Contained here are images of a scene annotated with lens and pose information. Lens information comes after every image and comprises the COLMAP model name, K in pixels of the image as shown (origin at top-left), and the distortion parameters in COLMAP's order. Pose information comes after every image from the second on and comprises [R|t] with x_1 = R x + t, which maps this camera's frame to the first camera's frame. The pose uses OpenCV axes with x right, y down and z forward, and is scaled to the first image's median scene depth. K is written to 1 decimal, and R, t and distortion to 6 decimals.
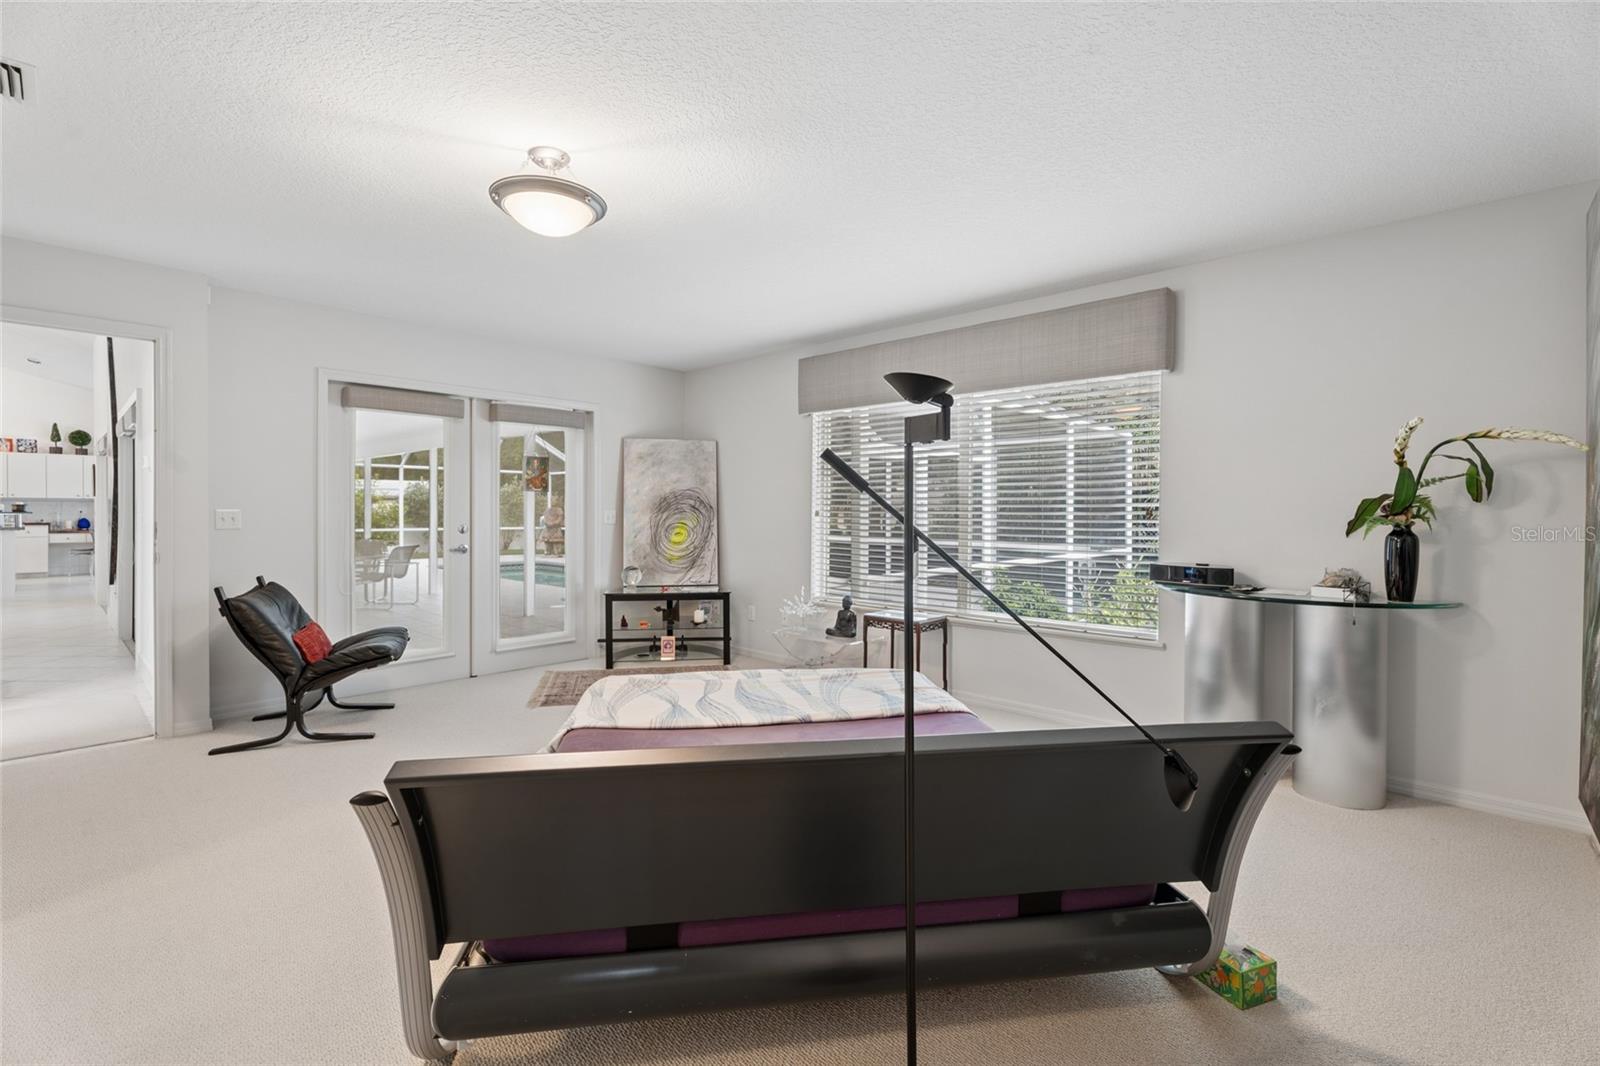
lens RADIAL K [[713.3, 0, 800.5], [0, 713.3, 525.2], [0, 0, 1]] dist [-0.002324, -0.000694]
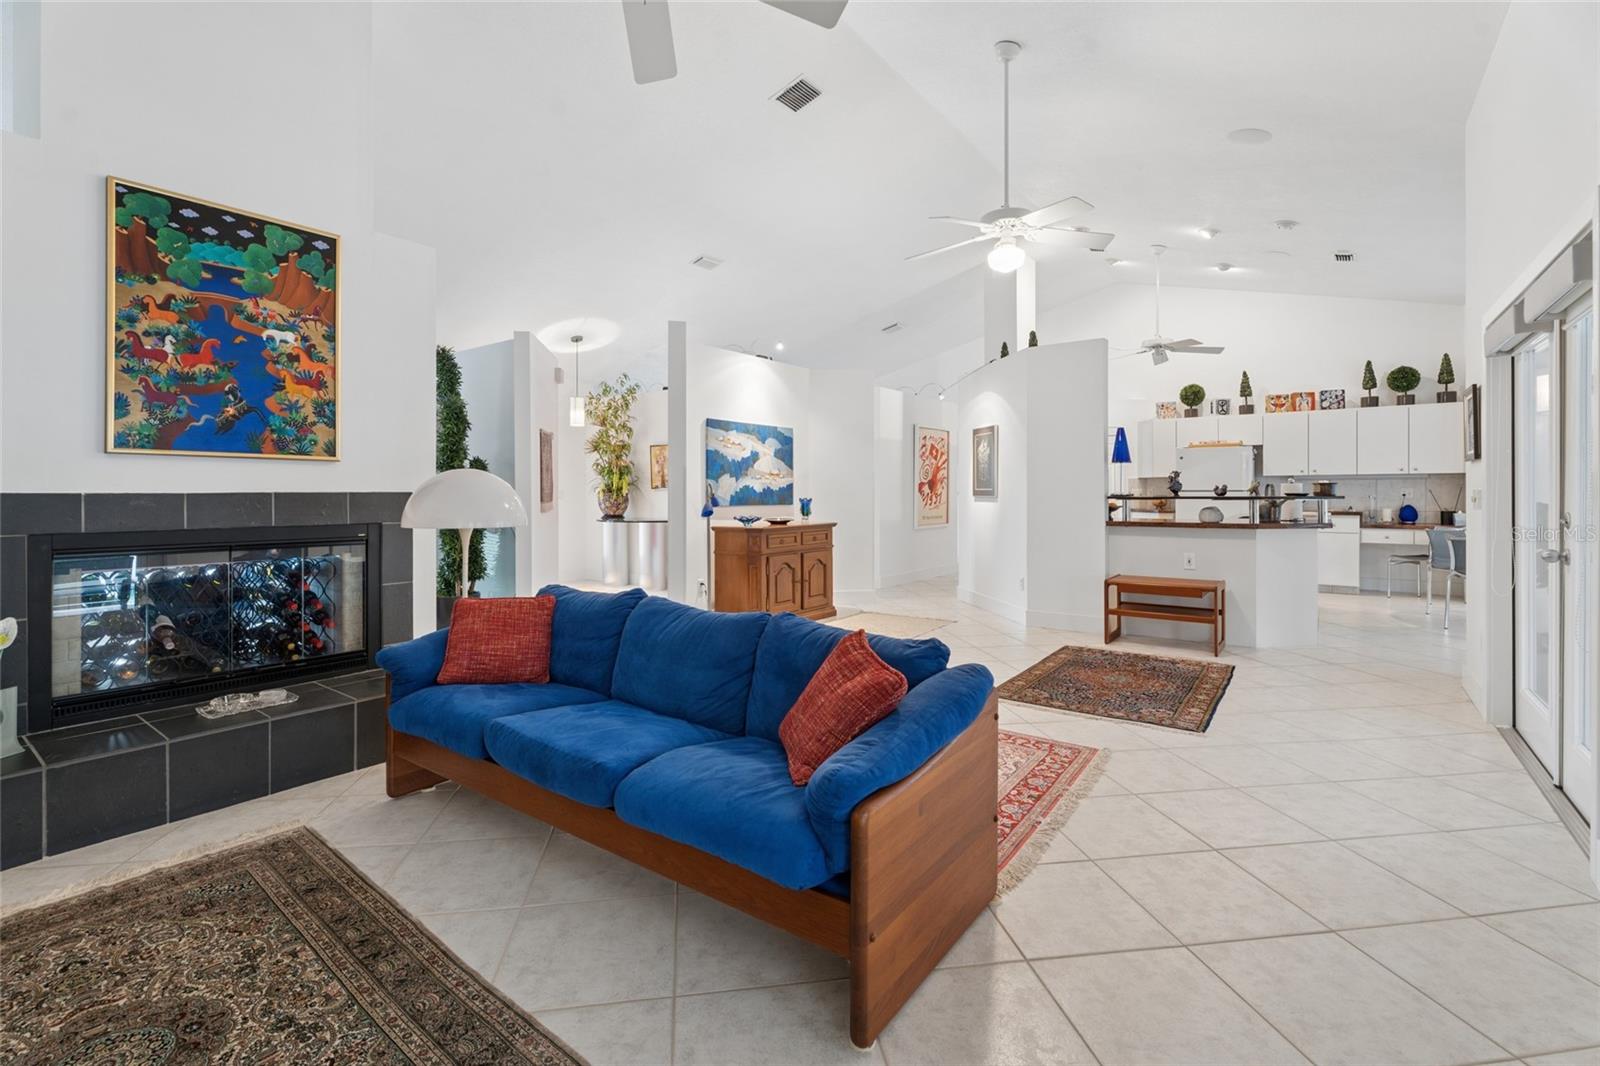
lens RADIAL K [[697.3, 0, 806.4], [0, 697.3, 492.8], [0, 0, 1]] dist [-0.000626, -0.000360]
pose [[0.103632, -0.008217, -0.994582, -0.463872], [-0.011665, 0.999887, -0.009477, -0.008875], [0.994547, 0.012584, 0.103525, 0.418515]]
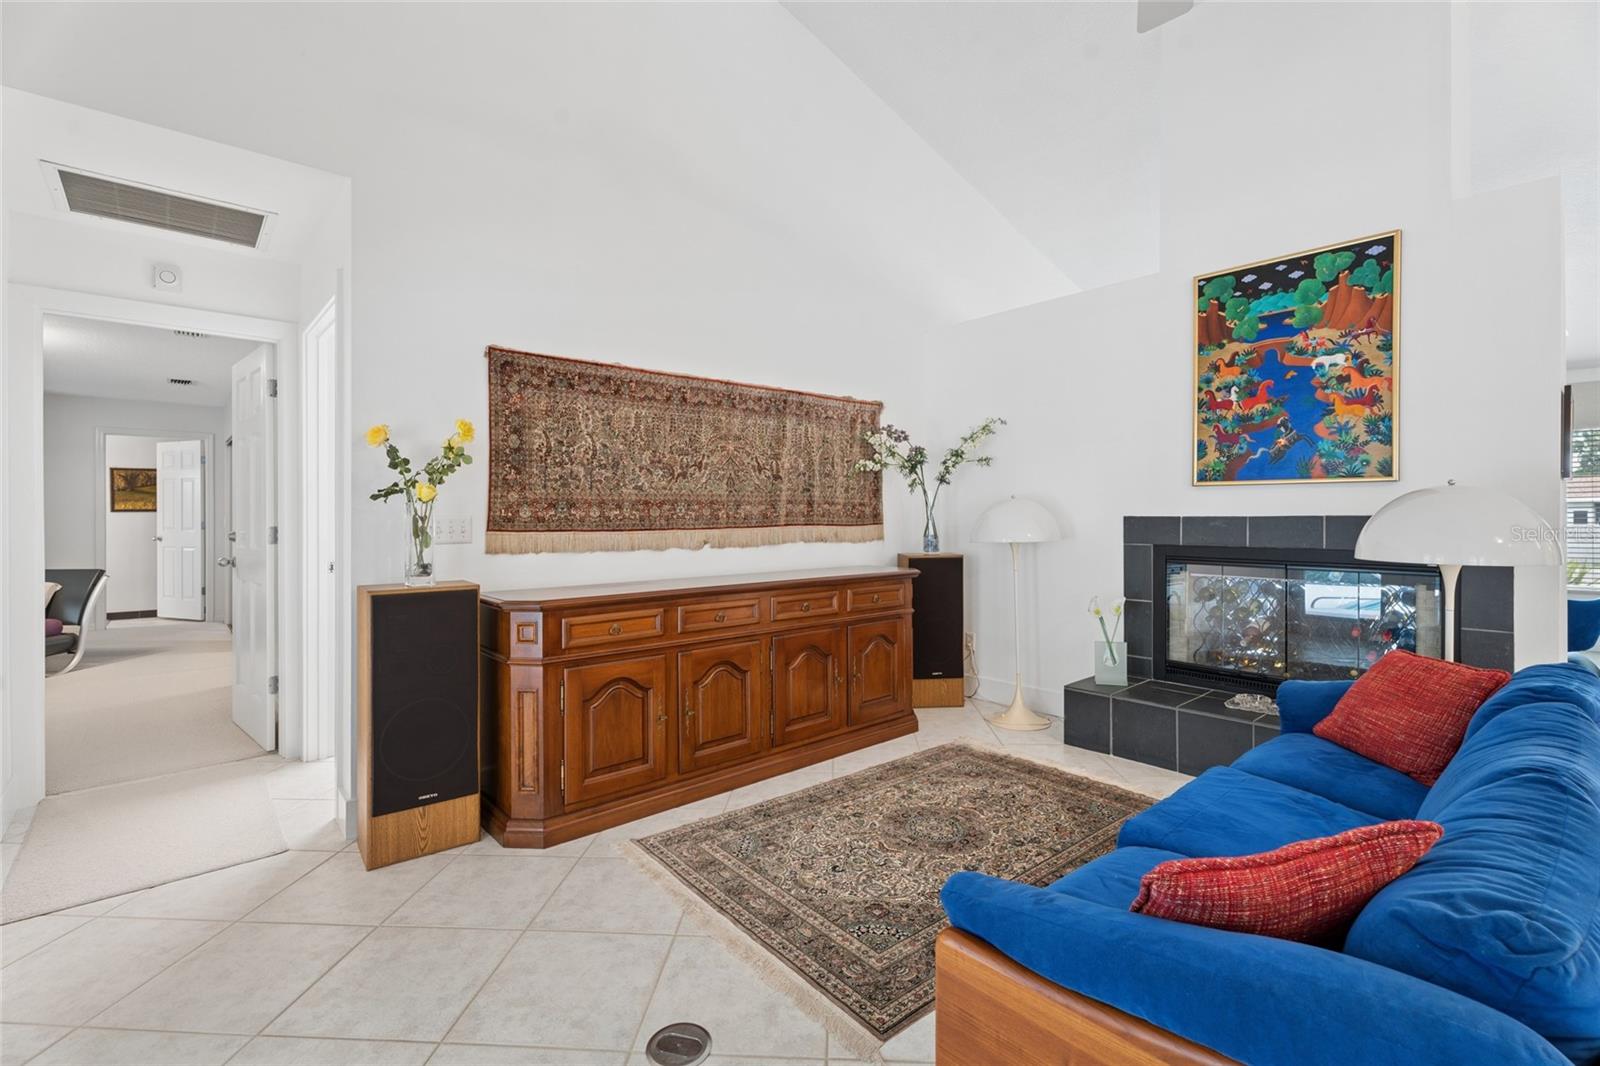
lens RADIAL K [[702.7, 0, 801.4], [0, 702.7, 517.7], [0, 0, 1]] dist [0.000170, -0.000133]
pose [[-0.996652, -0.005227, 0.081594, -0.818237], [-0.003766, 0.999830, 0.018044, -0.021306], [-0.081674, 0.017677, -0.996502, 0.806011]]
